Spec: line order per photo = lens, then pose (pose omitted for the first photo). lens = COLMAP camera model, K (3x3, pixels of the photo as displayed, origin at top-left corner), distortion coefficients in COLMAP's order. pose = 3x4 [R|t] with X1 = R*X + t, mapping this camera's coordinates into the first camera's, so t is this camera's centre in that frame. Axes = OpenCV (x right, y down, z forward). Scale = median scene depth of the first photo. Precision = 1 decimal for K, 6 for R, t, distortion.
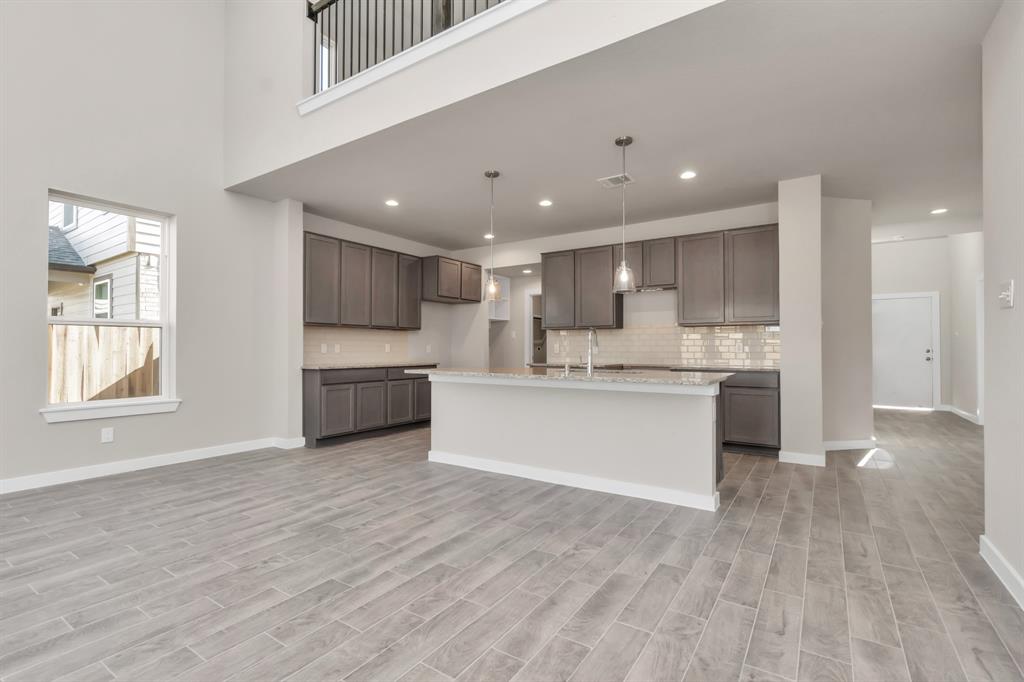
lens RADIAL K [[460.3, 0, 512.1], [0, 460.3, 343.3], [0, 0, 1]] dist [0.002131, 0.000247]
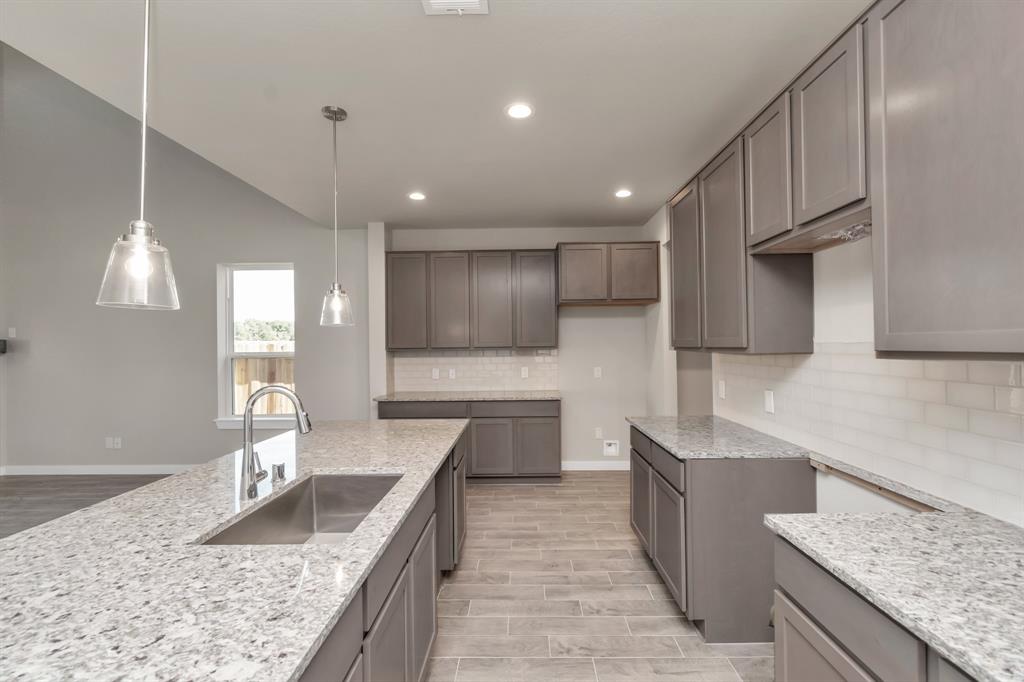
lens RADIAL K [[460.3, 0, 522.6], [0, 460.3, 343.3], [0, 0, 1]] dist [0.002131, 0.000247]
pose [[0.558192, -0.016684, -0.829544, 1.126439], [0.024152, 0.999701, -0.003854, -0.105442], [0.829360, -0.017884, 0.558428, 1.616531]]
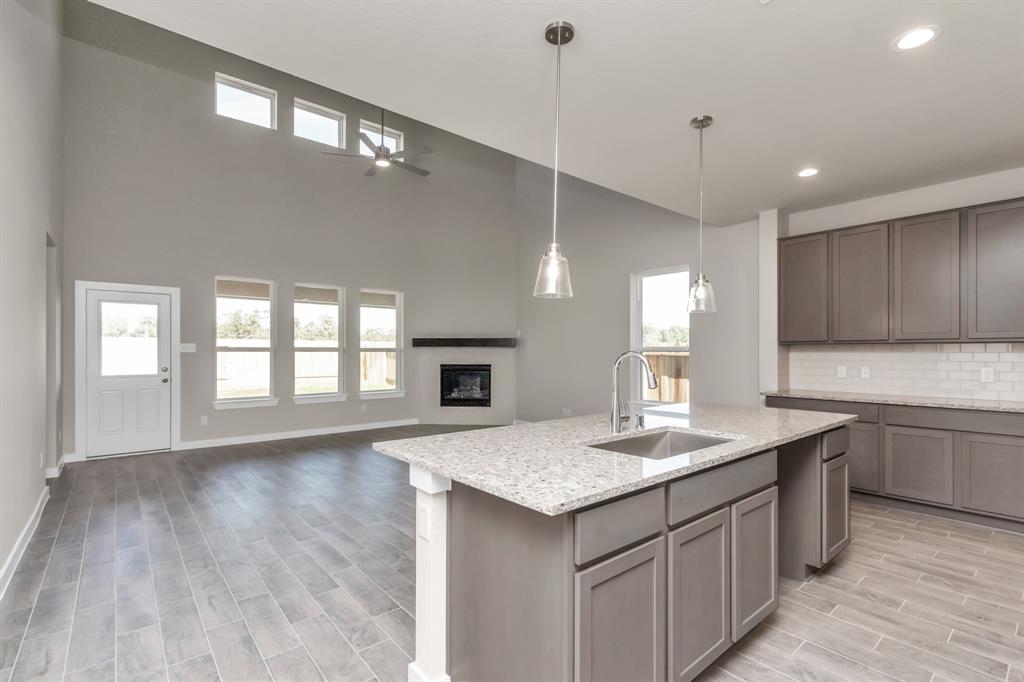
lens RADIAL K [[460.3, 0, 511.8], [0, 460.3, 350.1], [0, 0, 1]] dist [0.002131, 0.000247]
pose [[-0.259922, -0.004463, -0.965619, 1.263936], [0.008118, 0.999944, -0.006807, -0.063319], [0.965596, -0.009608, -0.259871, 1.681543]]
